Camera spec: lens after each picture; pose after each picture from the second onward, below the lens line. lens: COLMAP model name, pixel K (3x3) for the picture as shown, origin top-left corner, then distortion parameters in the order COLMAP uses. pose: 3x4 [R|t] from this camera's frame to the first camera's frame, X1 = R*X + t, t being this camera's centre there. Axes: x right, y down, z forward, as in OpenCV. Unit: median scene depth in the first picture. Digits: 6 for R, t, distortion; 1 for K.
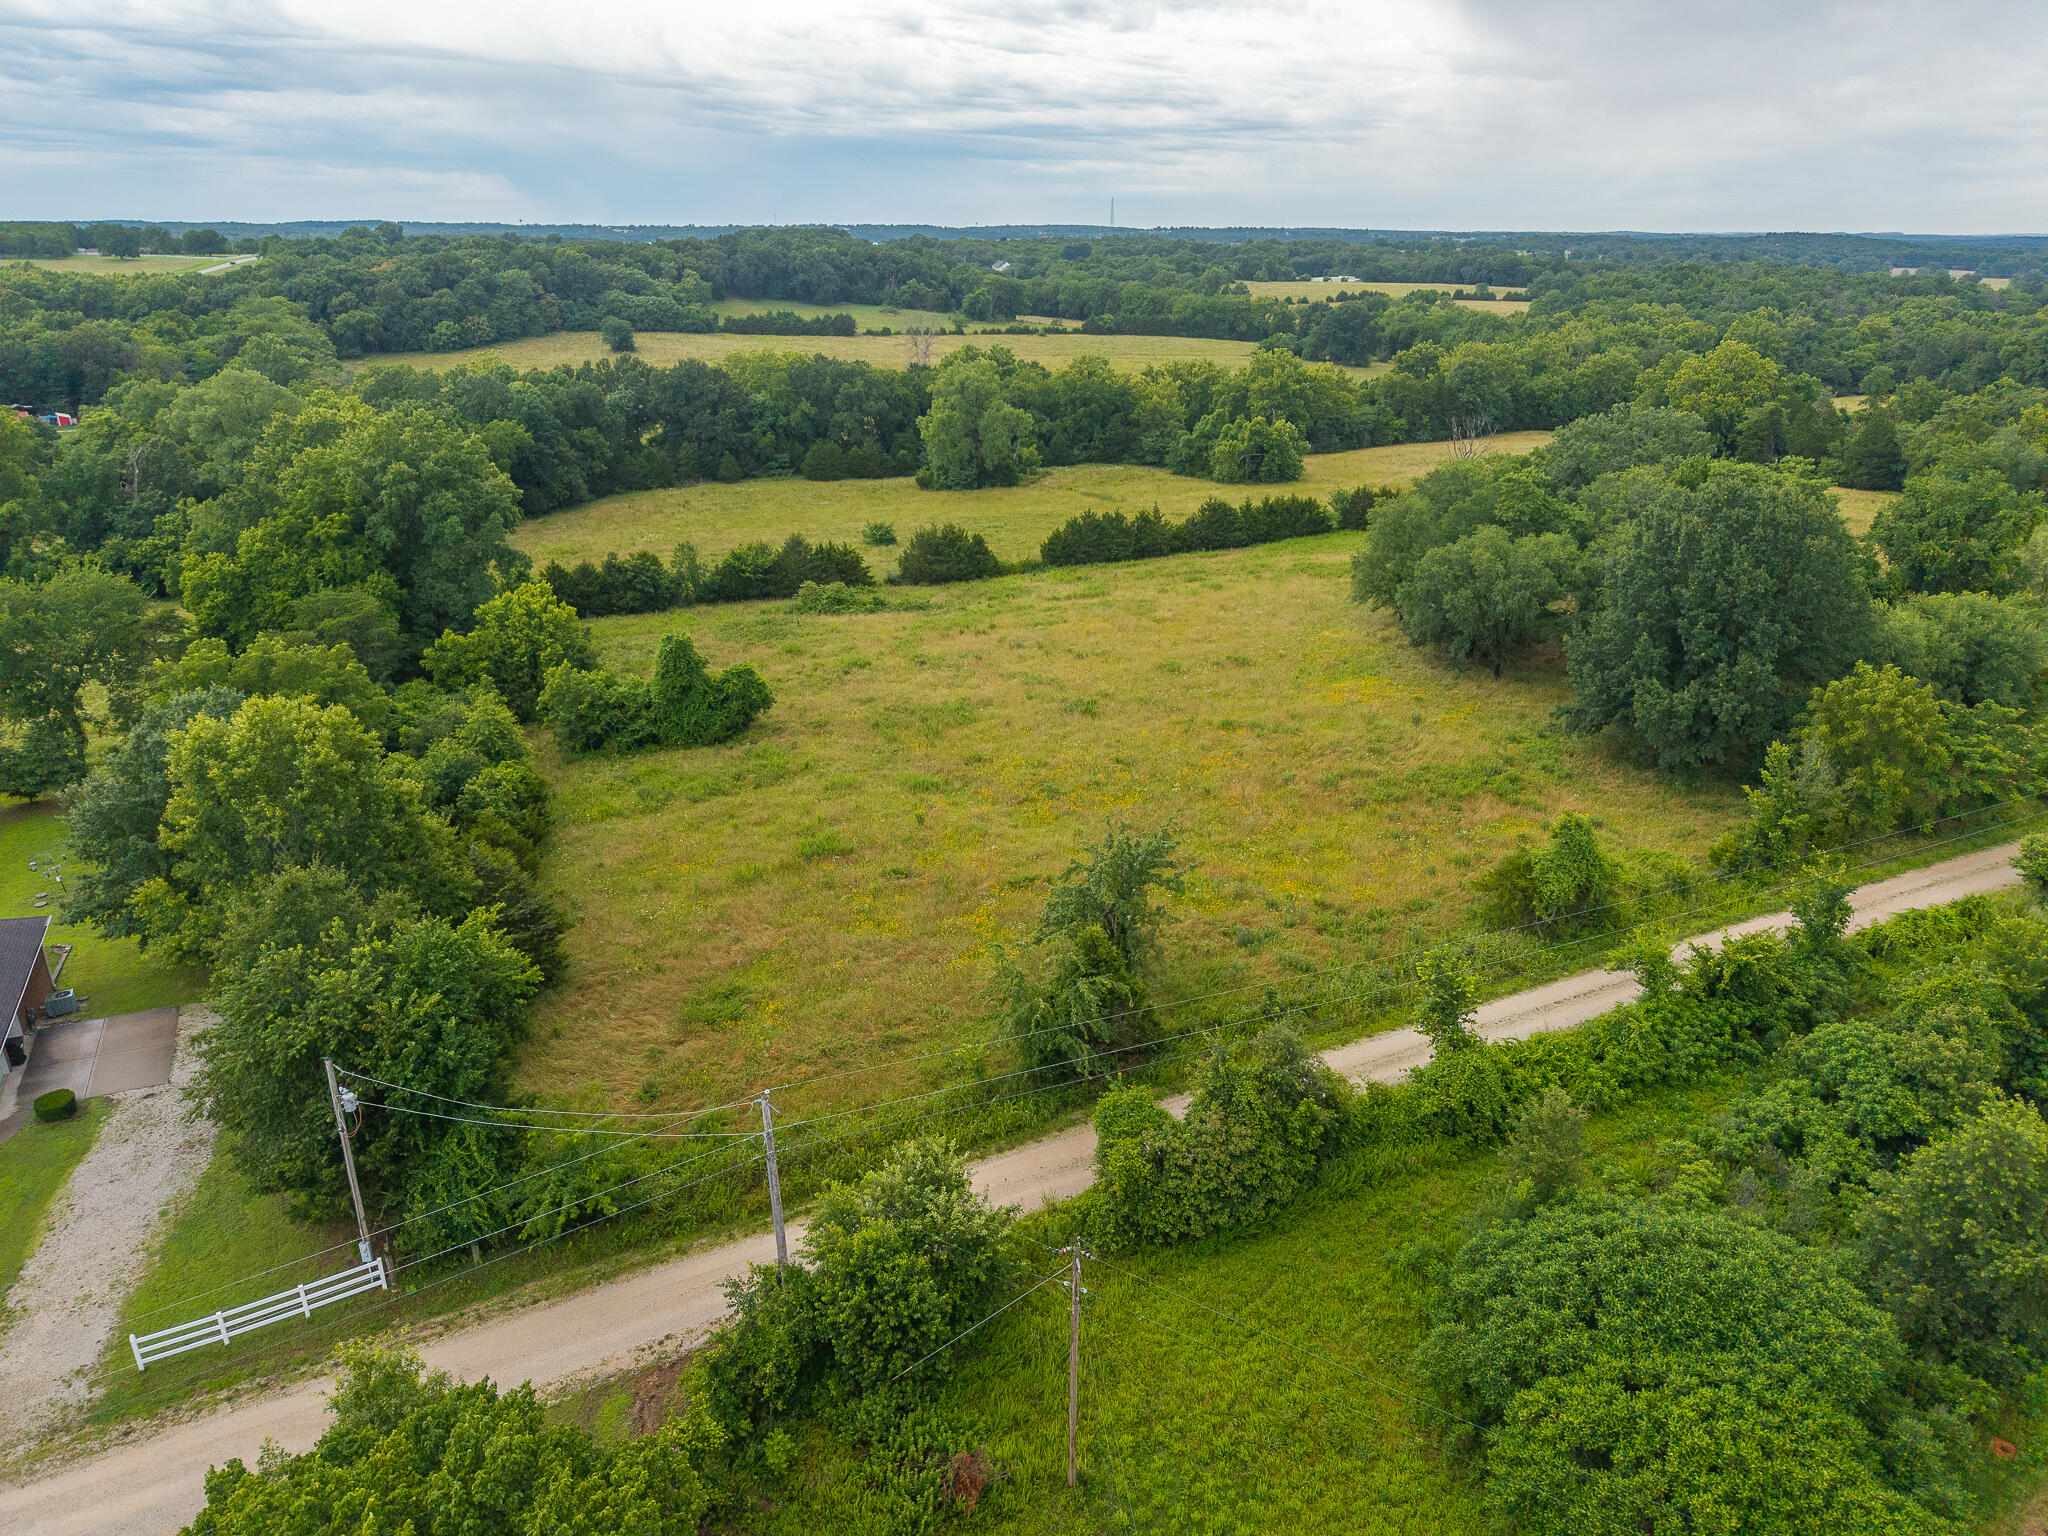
lens RADIAL K [[1385.6, 0, 1024.0], [0, 1385.6, 768.0], [0, 0, 1]] dist [-0.002443, -0.005656]
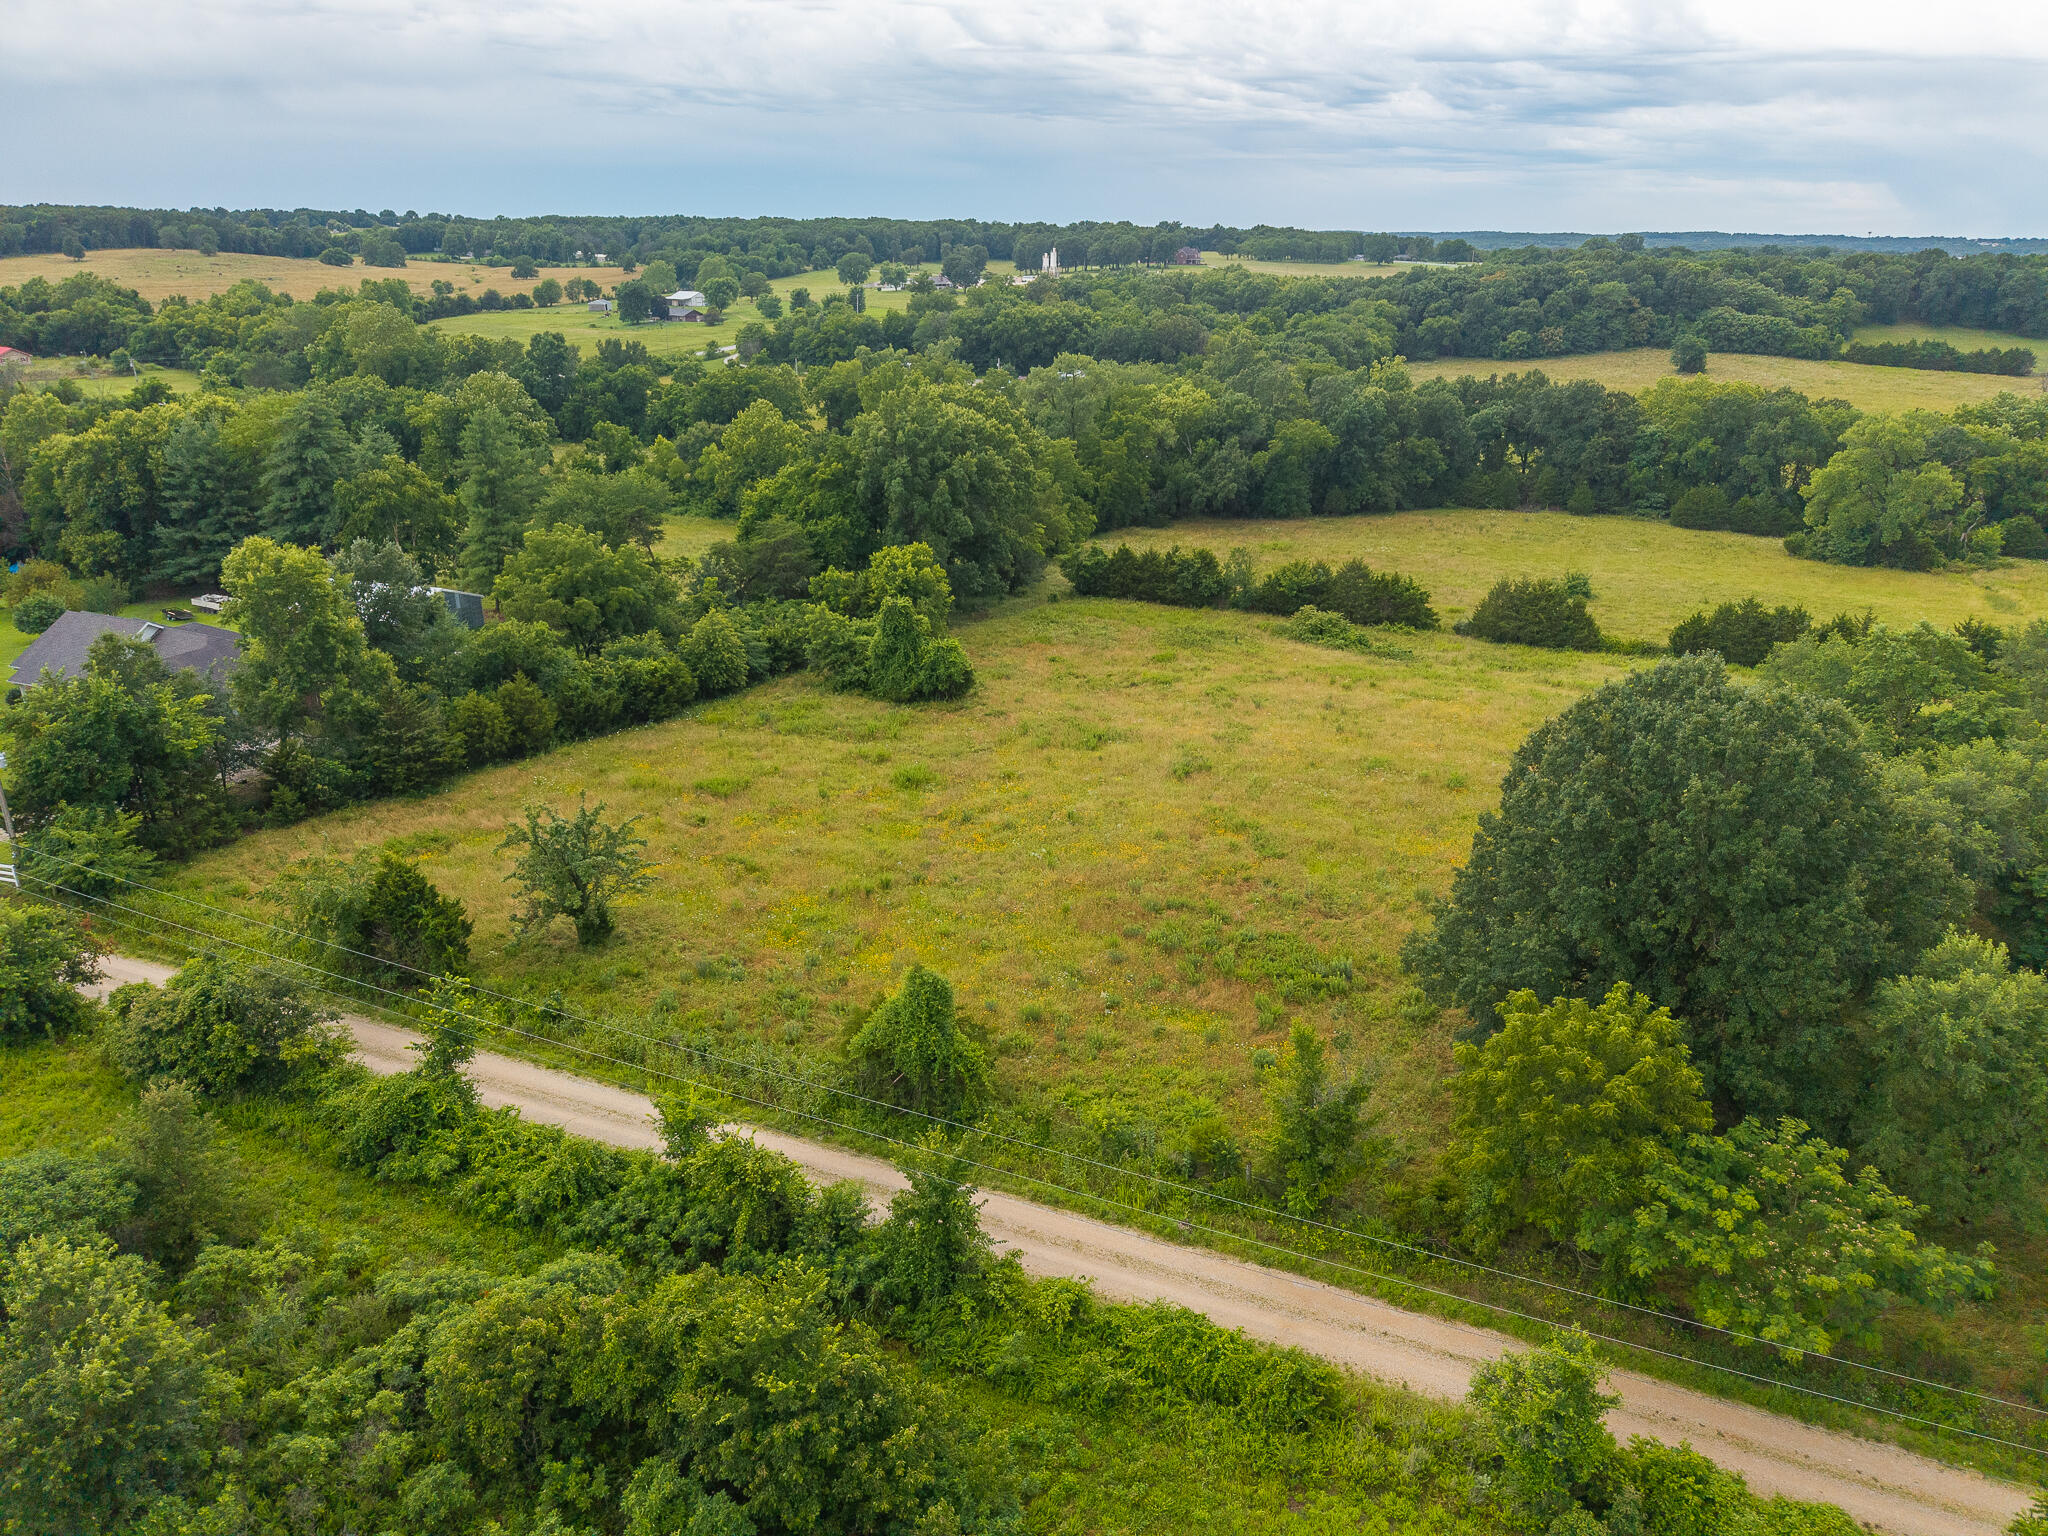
lens RADIAL K [[1385.6, 0, 1024.0], [0, 1385.6, 768.0], [0, 0, 1]] dist [-0.002443, -0.005656]
pose [[0.654908, 0.270291, -0.705718, 0.147780], [-0.275352, 0.955002, 0.110240, -0.027790], [0.703759, 0.122124, 0.699864, 0.071874]]
